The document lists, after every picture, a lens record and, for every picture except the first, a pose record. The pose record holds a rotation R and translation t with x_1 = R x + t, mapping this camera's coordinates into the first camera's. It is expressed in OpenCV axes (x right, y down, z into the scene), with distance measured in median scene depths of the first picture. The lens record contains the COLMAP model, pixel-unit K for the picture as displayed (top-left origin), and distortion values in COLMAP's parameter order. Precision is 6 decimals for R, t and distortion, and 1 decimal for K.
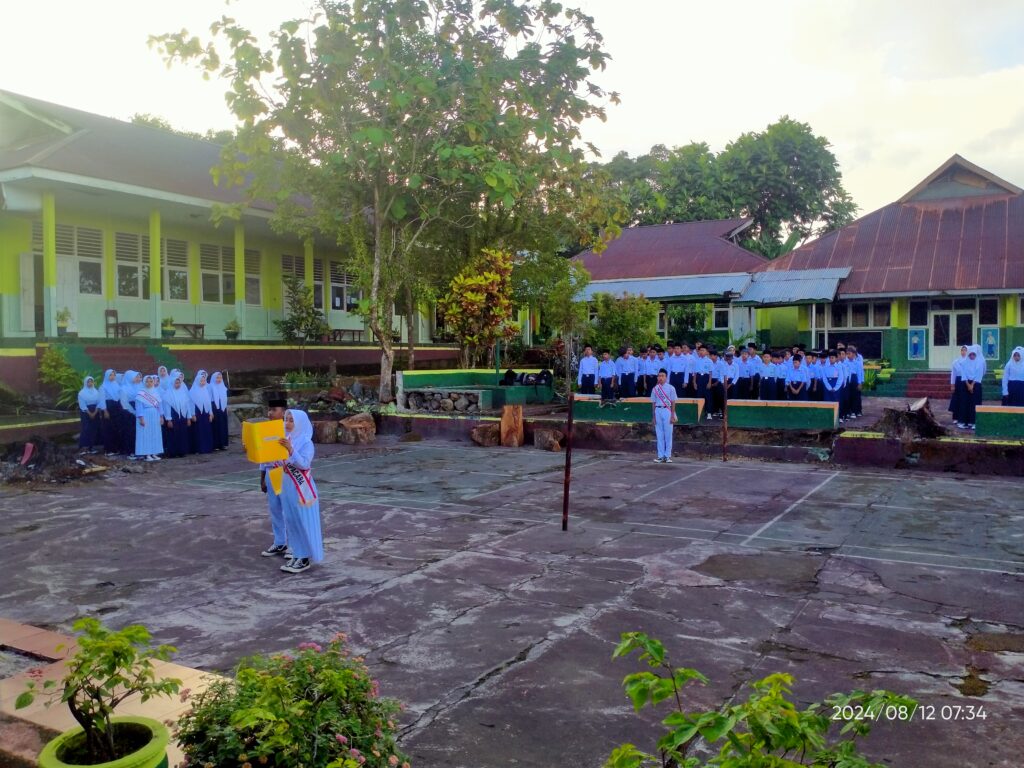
lens RADIAL K [[856.2, 0, 516.5], [0, 856.2, 389.7], [0, 0, 1]] dist [0.061028, -0.128665]
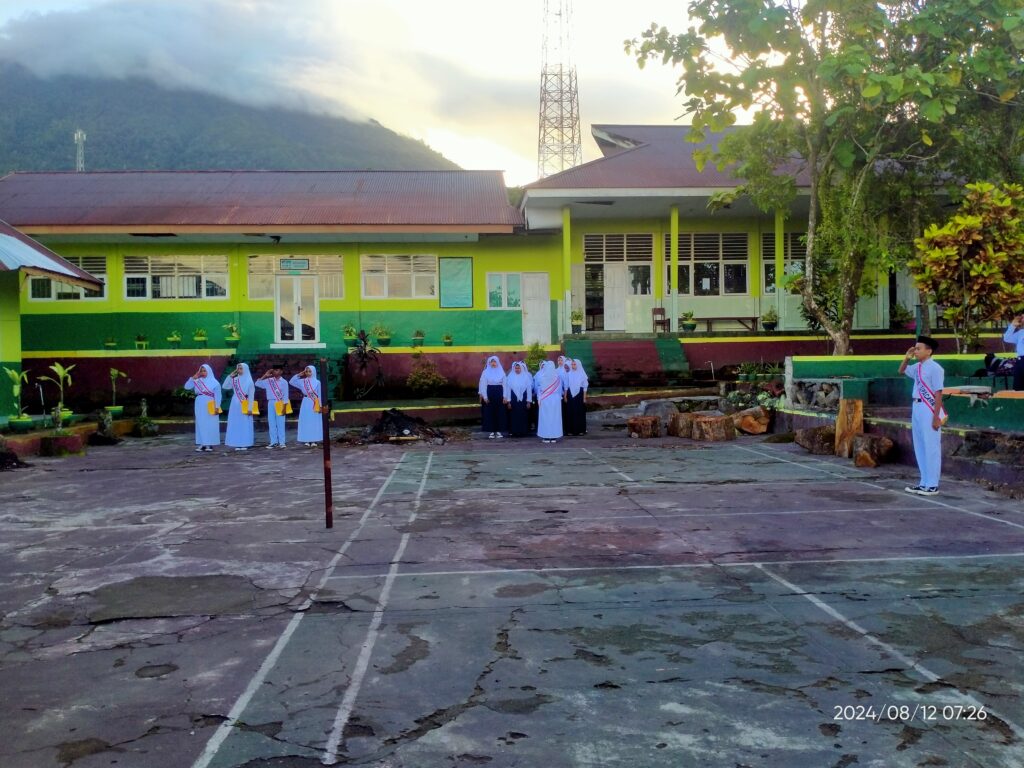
lens RADIAL K [[856.2, 0, 507.5], [0, 856.2, 378.2], [0, 0, 1]] dist [0.061028, -0.128665]
pose [[0.537614, 0.001614, -0.843189, 0.435681], [-0.022401, 0.999673, -0.012369, 0.015625], [0.842893, 0.025538, 0.537474, 0.370589]]
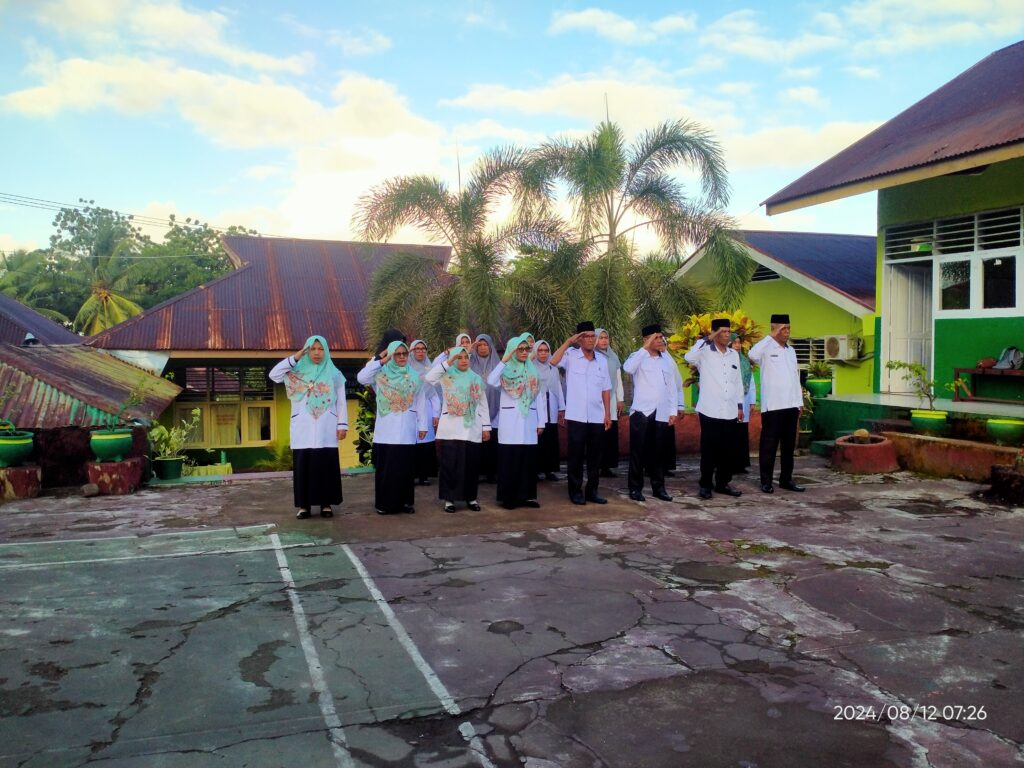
lens RADIAL K [[856.2, 0, 509.3], [0, 856.2, 393.0], [0, 0, 1]] dist [0.061028, -0.128665]
pose [[-0.746783, -0.031502, 0.664321, 0.041878], [0.030962, 0.996148, 0.082043, 0.006564], [-0.664346, 0.081837, -0.742931, 0.586378]]
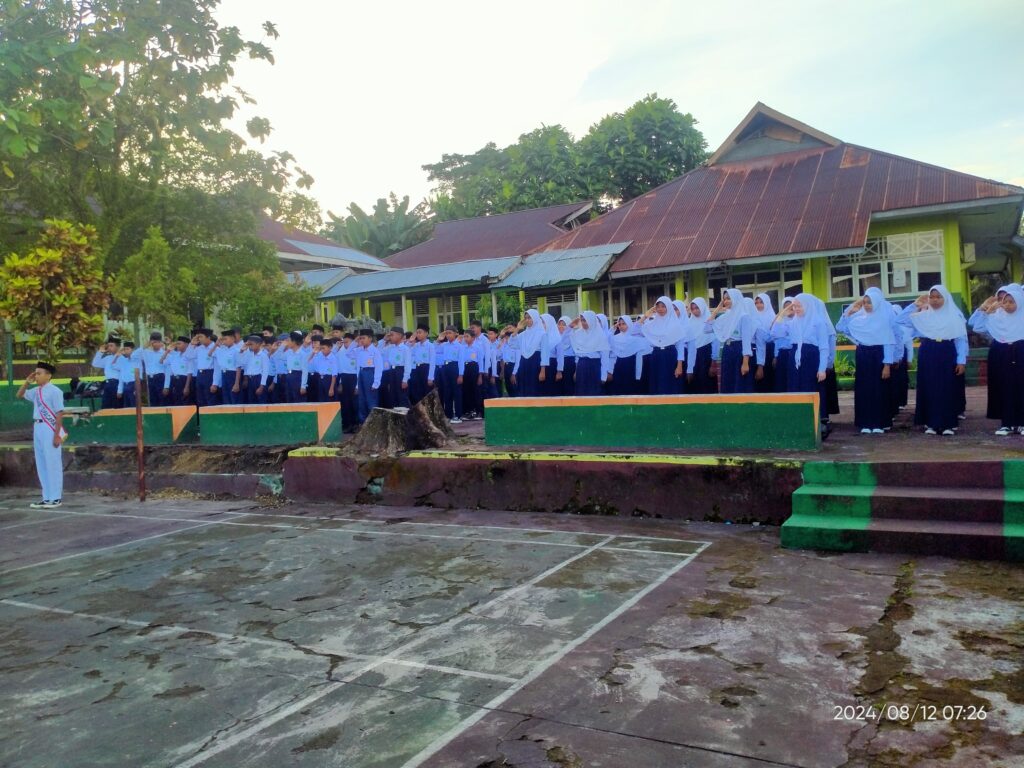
lens RADIAL K [[856.2, 0, 512.7], [0, 856.2, 382.4], [0, 0, 1]] dist [0.061028, -0.128665]
pose [[0.998946, -0.043042, 0.015972, 0.429788], [0.043449, 0.998715, -0.026079, 0.019530], [-0.014829, 0.026745, 0.999532, 0.297820]]
